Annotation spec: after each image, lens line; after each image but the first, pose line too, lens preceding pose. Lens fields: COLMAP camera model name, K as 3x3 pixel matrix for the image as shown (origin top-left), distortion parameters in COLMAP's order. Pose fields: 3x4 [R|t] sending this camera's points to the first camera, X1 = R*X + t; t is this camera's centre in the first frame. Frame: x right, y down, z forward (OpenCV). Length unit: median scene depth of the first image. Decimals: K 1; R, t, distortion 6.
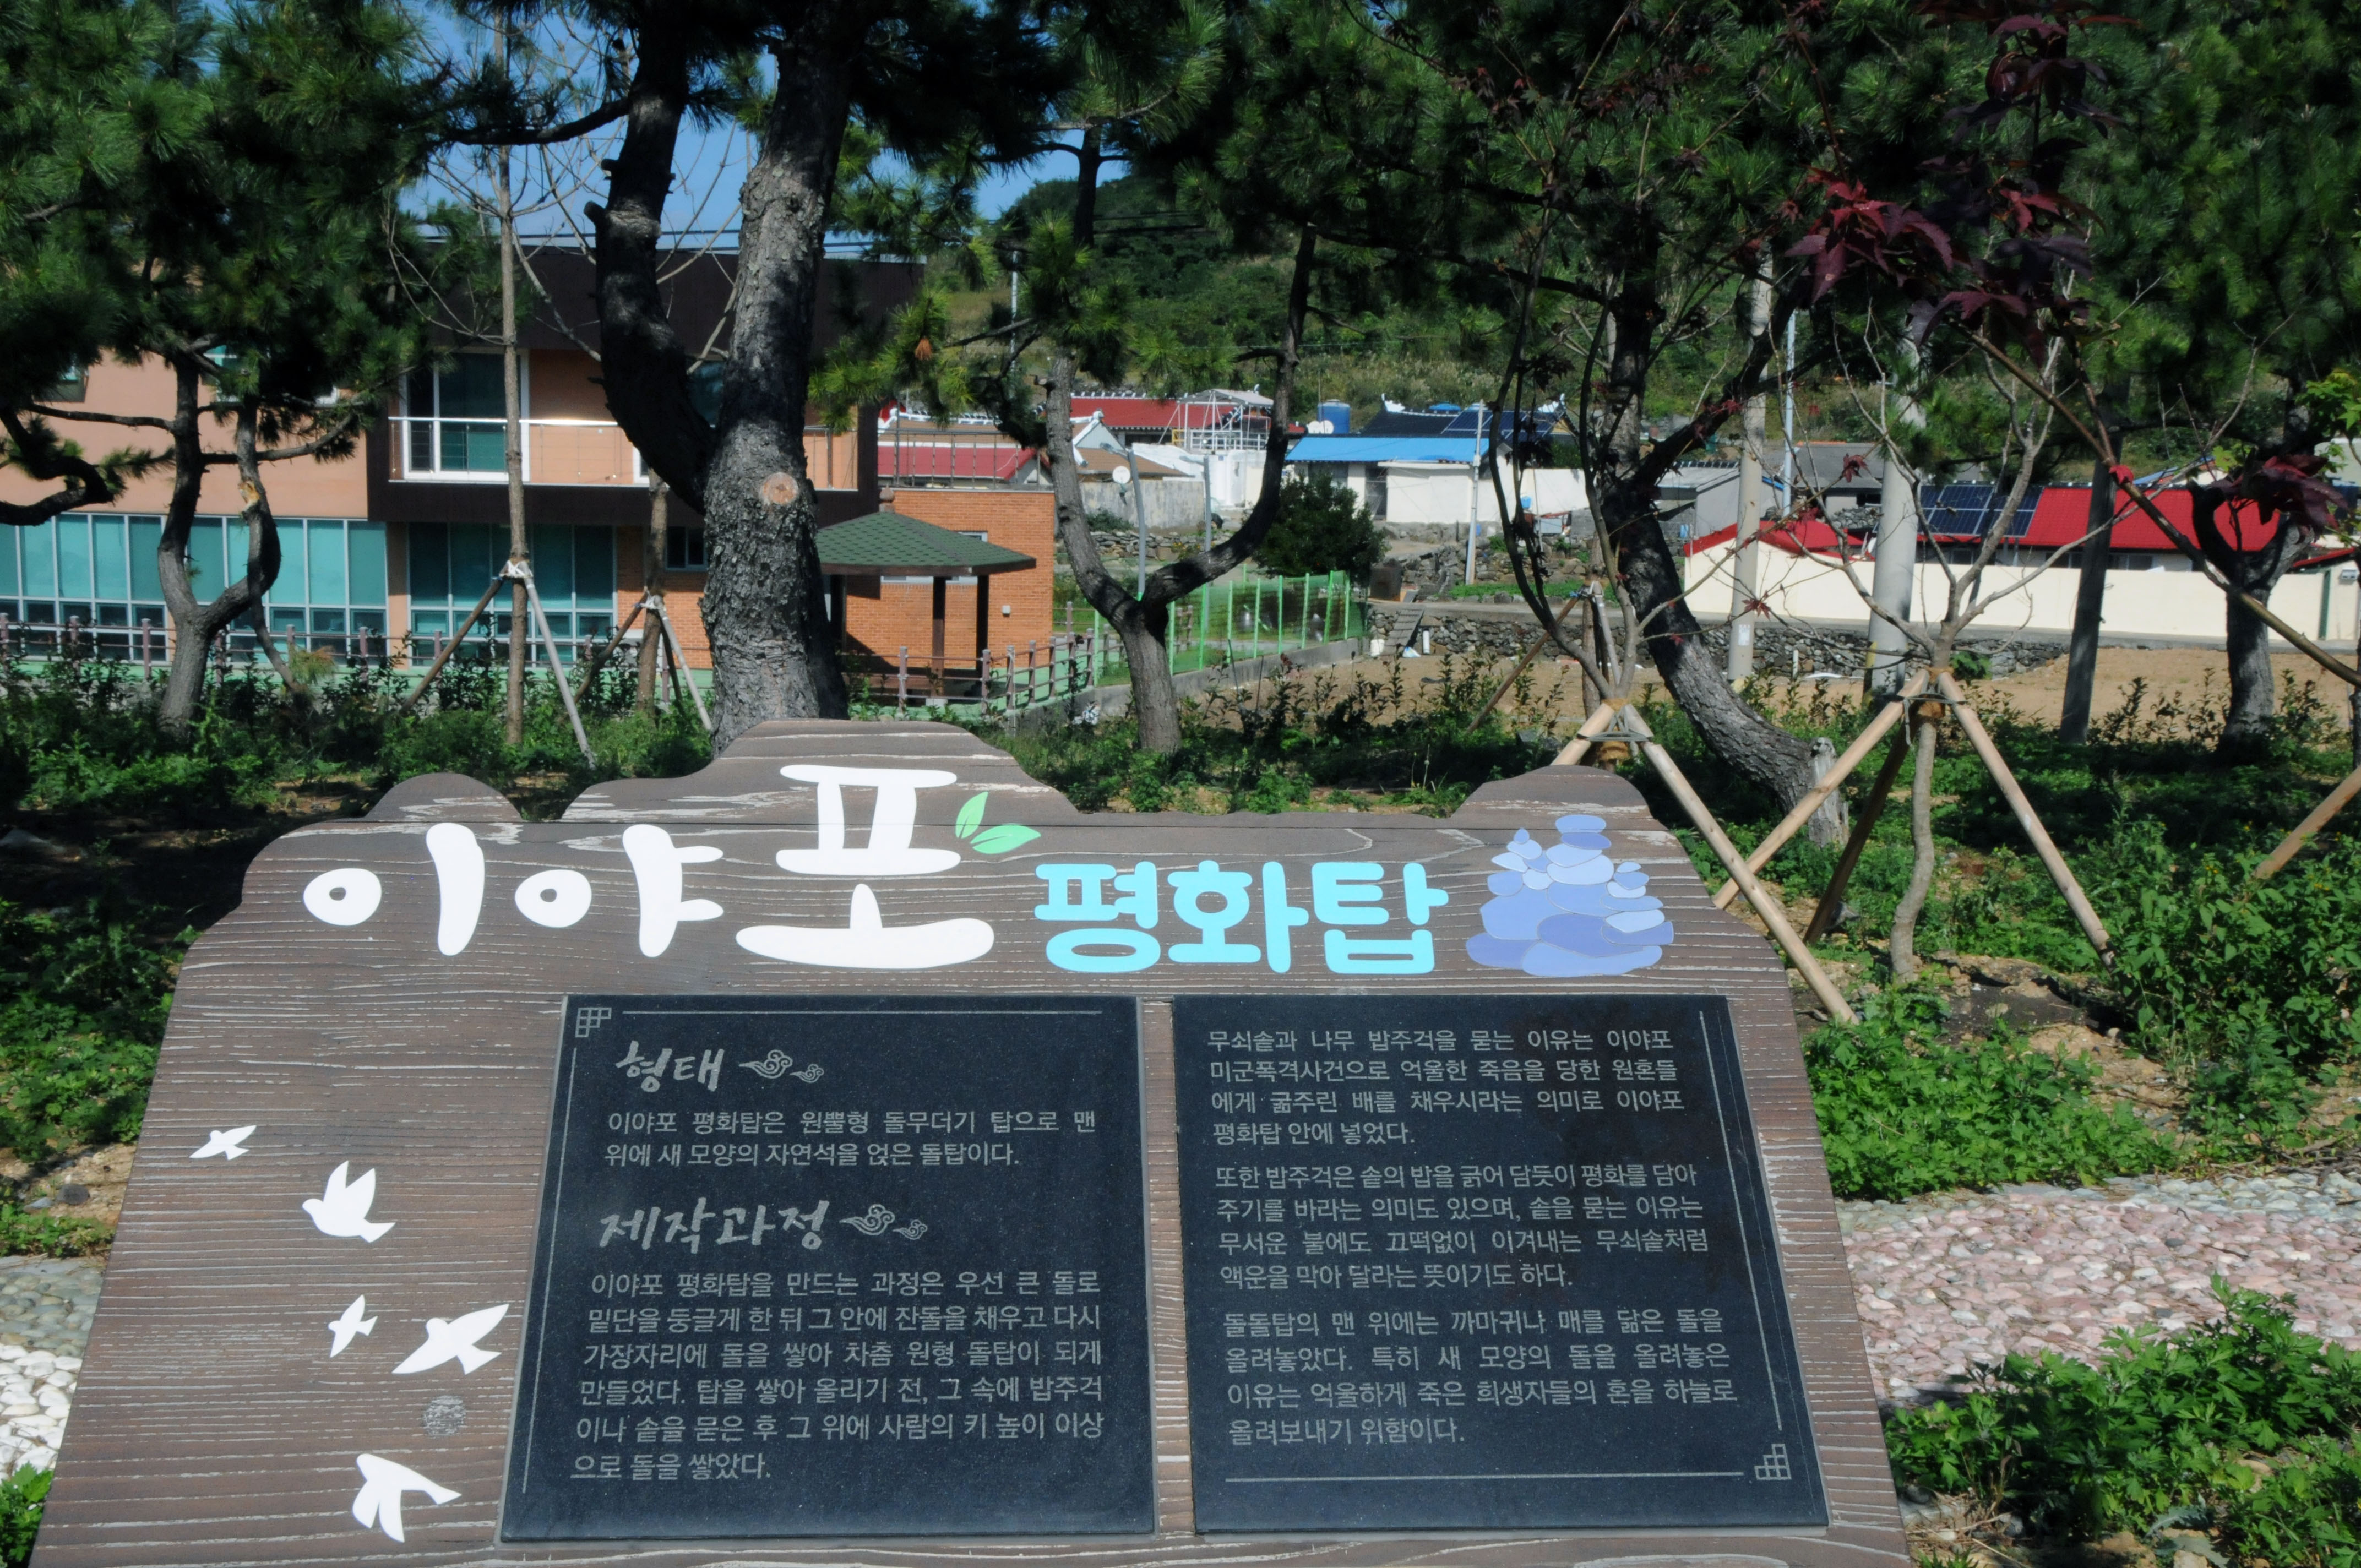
lens RADIAL K [[2590.4, 0, 1154.0], [0, 2590.4, 798.0], [0, 0, 1]] dist [0.044735, 0.000000]
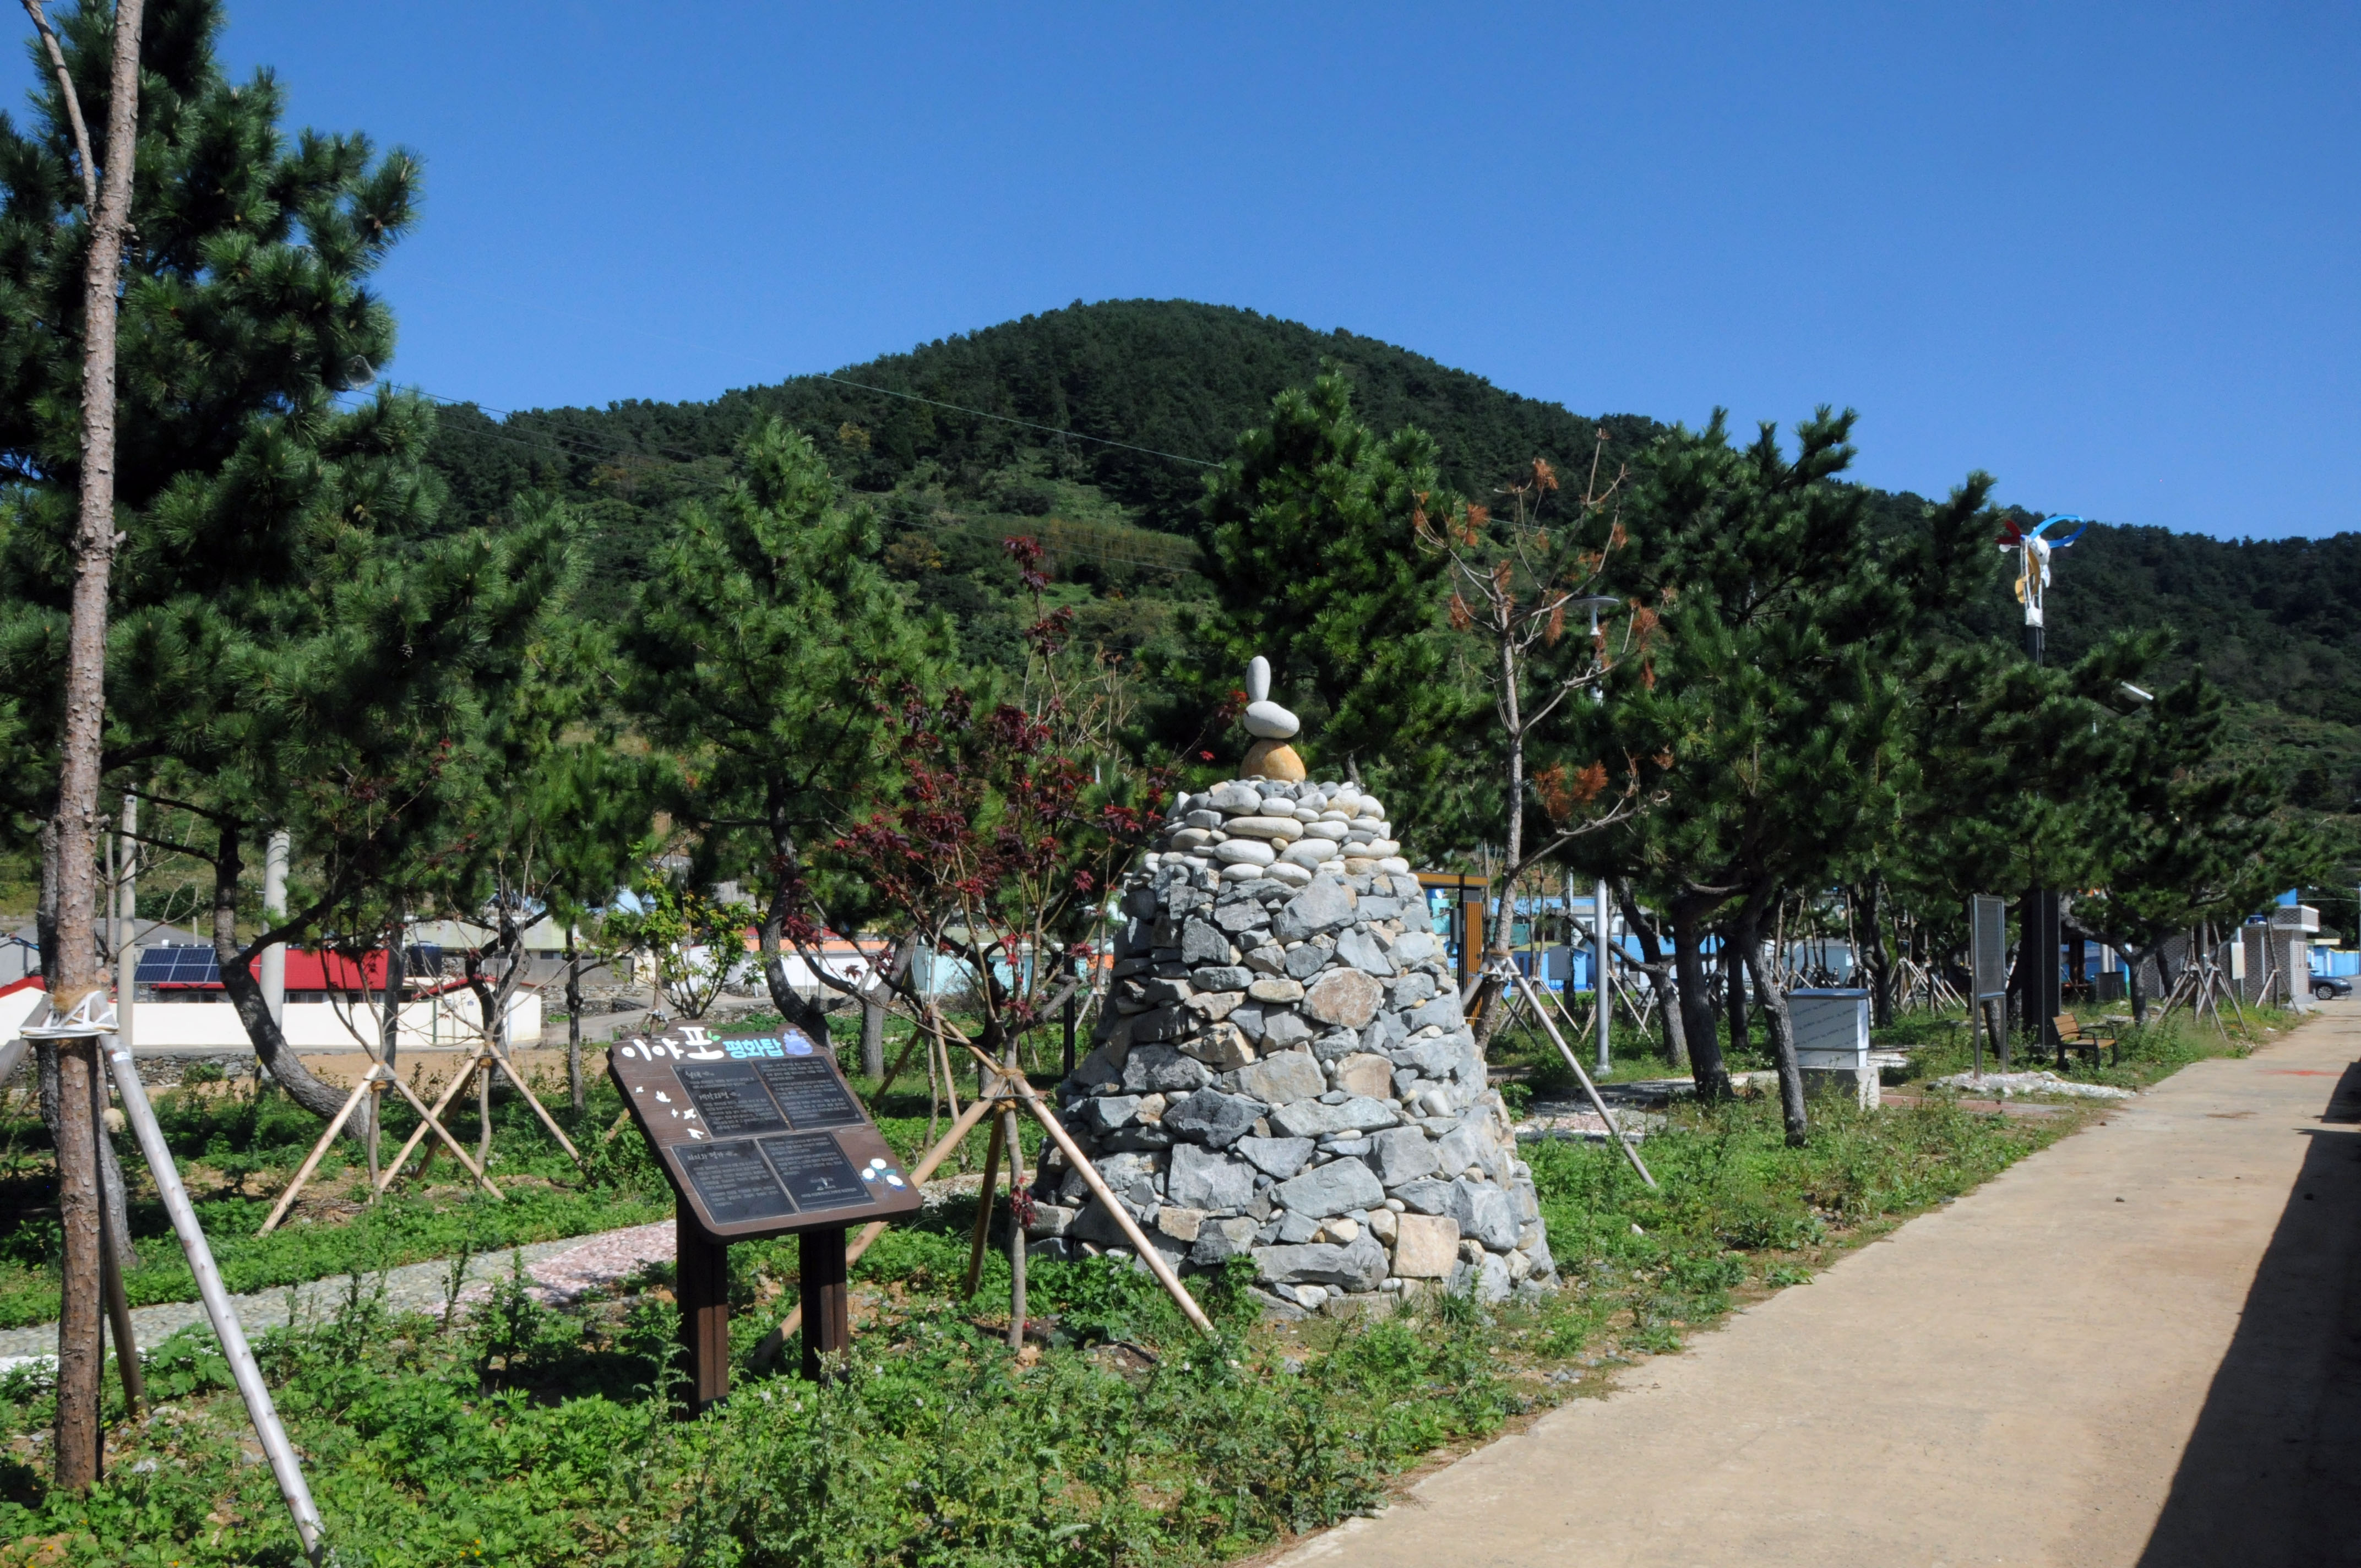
lens RADIAL K [[1847.0, 0, 1161.5], [0, 1847.0, 794.6], [0, 0, 1]] dist [-0.142714, 0.055052]
pose [[0.675392, 0.040737, 0.736333, -0.402258], [0.108012, 0.982241, -0.153413, 0.035848], [-0.729506, 0.183147, 0.658998, -0.419621]]
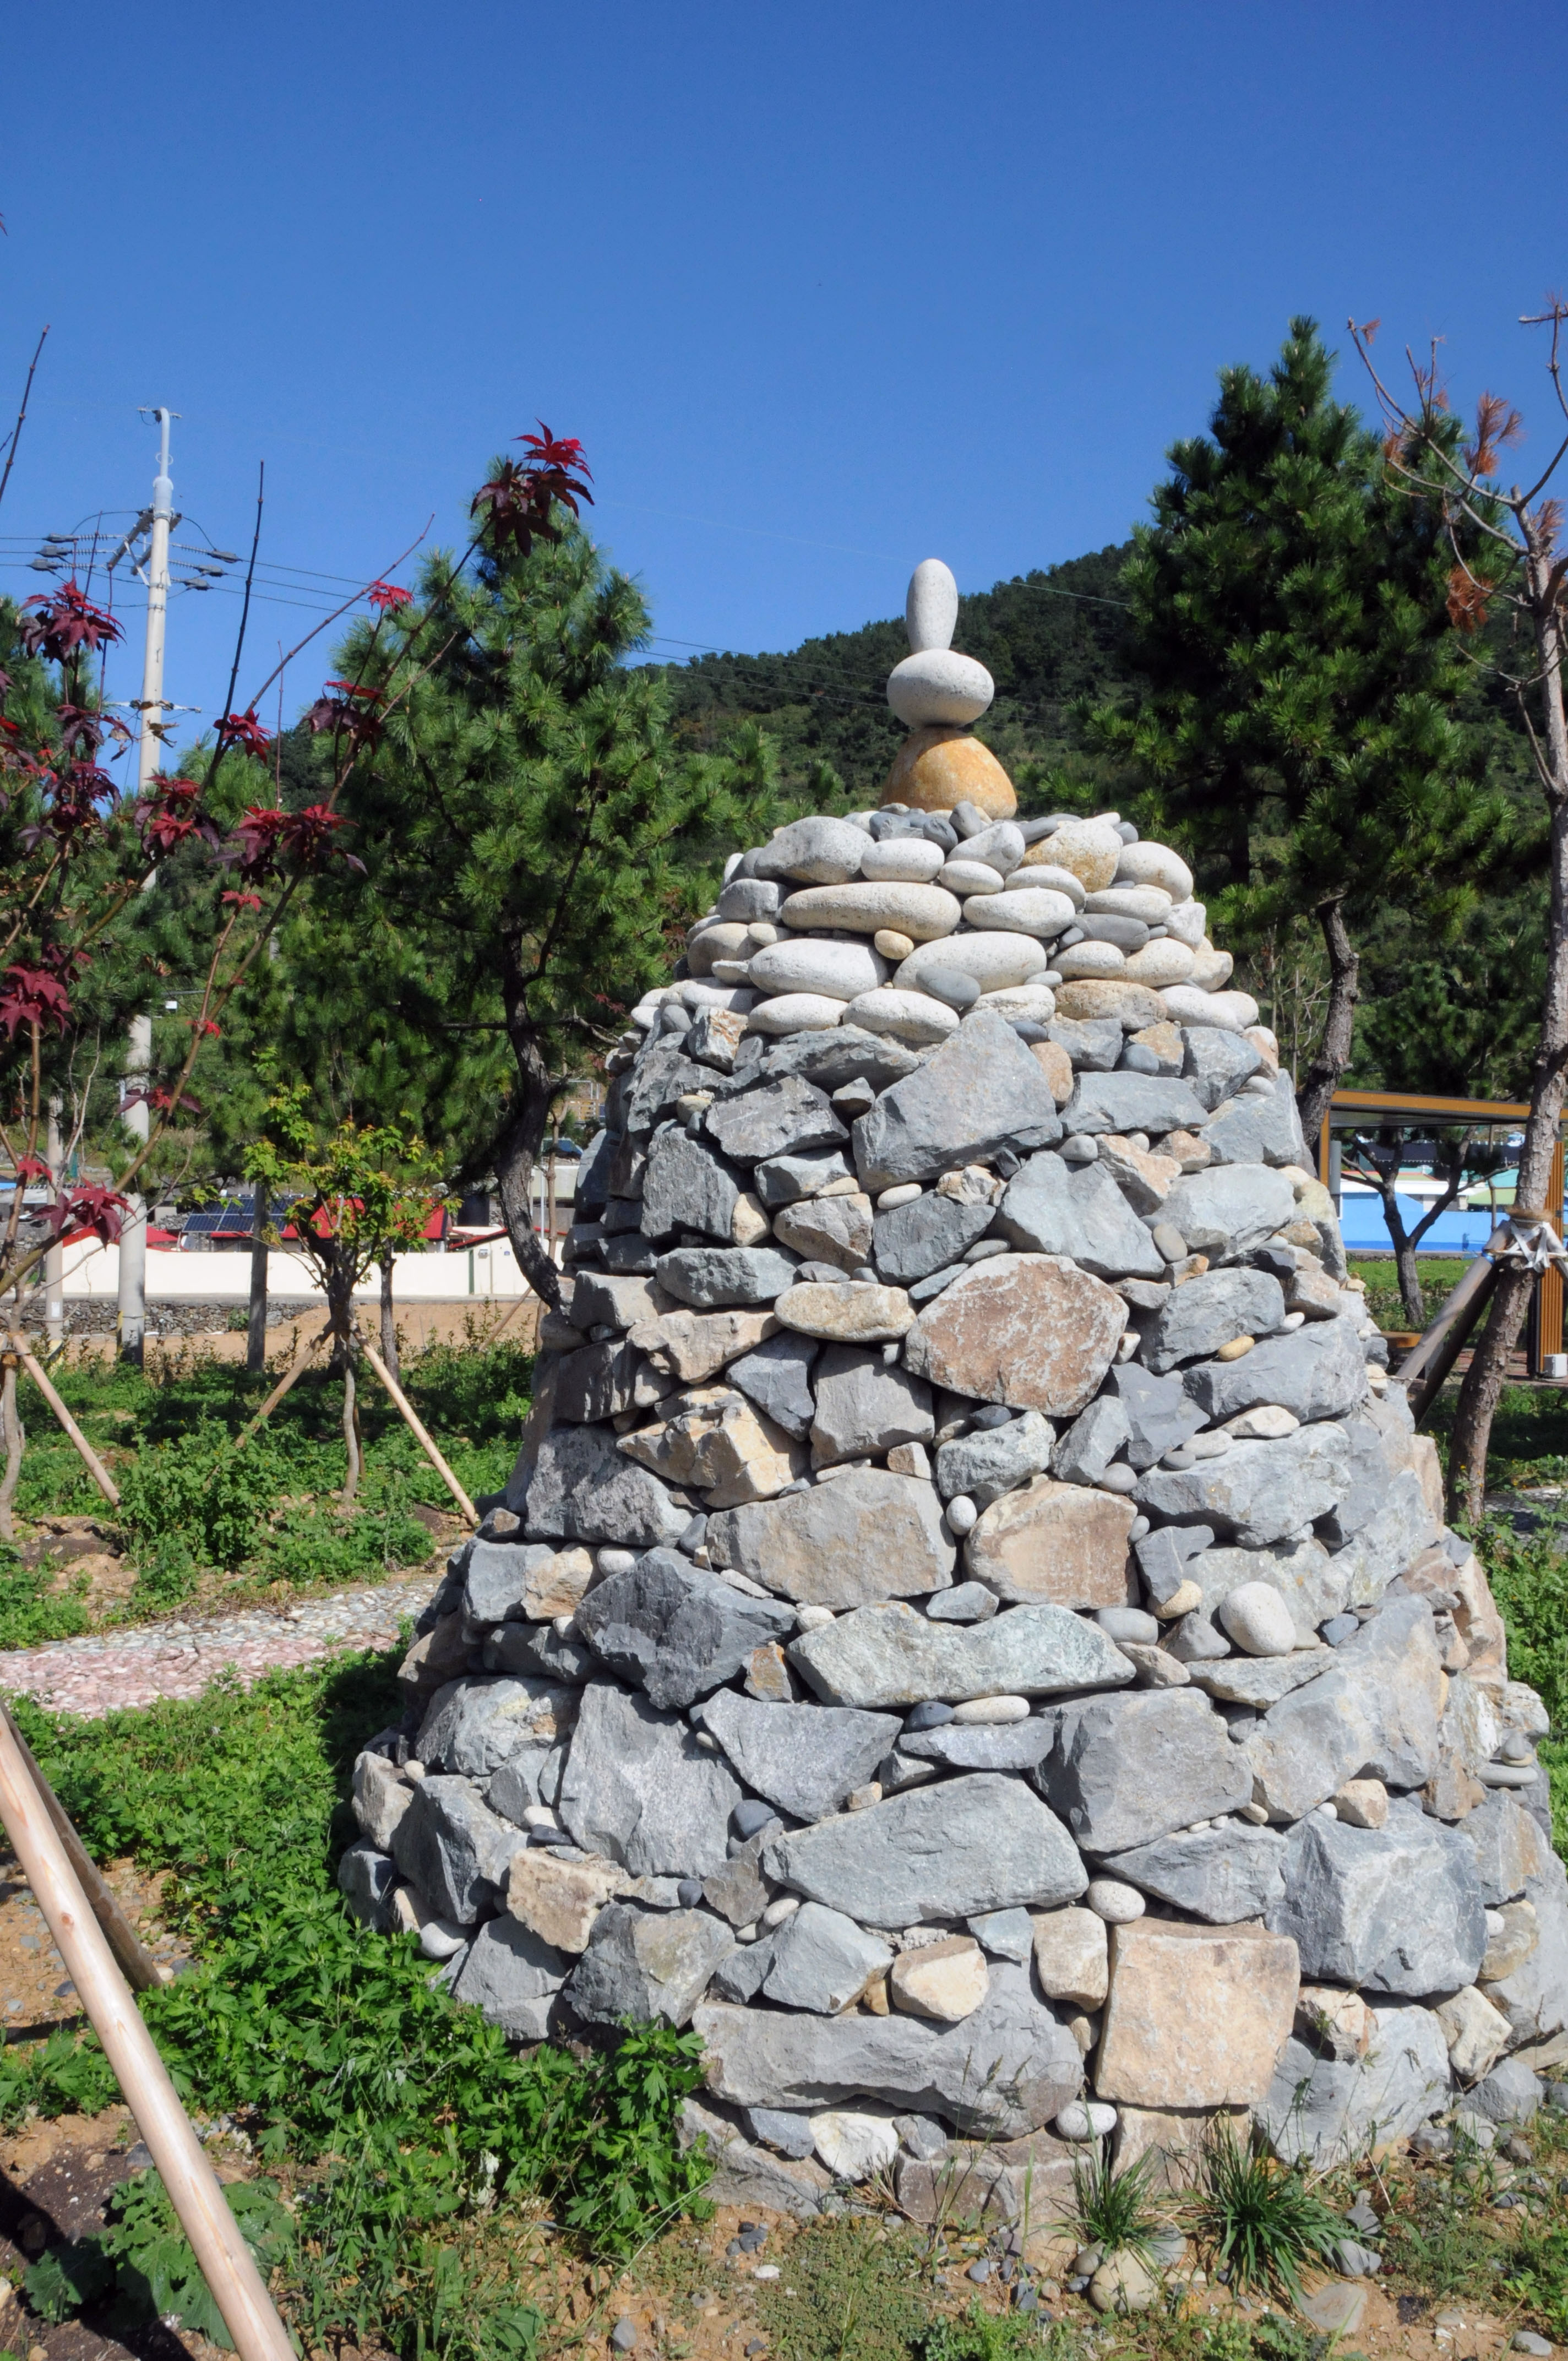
lens RADIAL K [[1847.0, 0, 807.9], [0, 1847.0, 1183.0], [0, 0, 1]] dist [-0.142714, 0.055052]
pose [[0.831797, -0.011899, 0.554952, 0.094597], [0.082073, 0.991418, -0.101758, 0.009345], [-0.548978, 0.130189, 0.825635, -0.143517]]
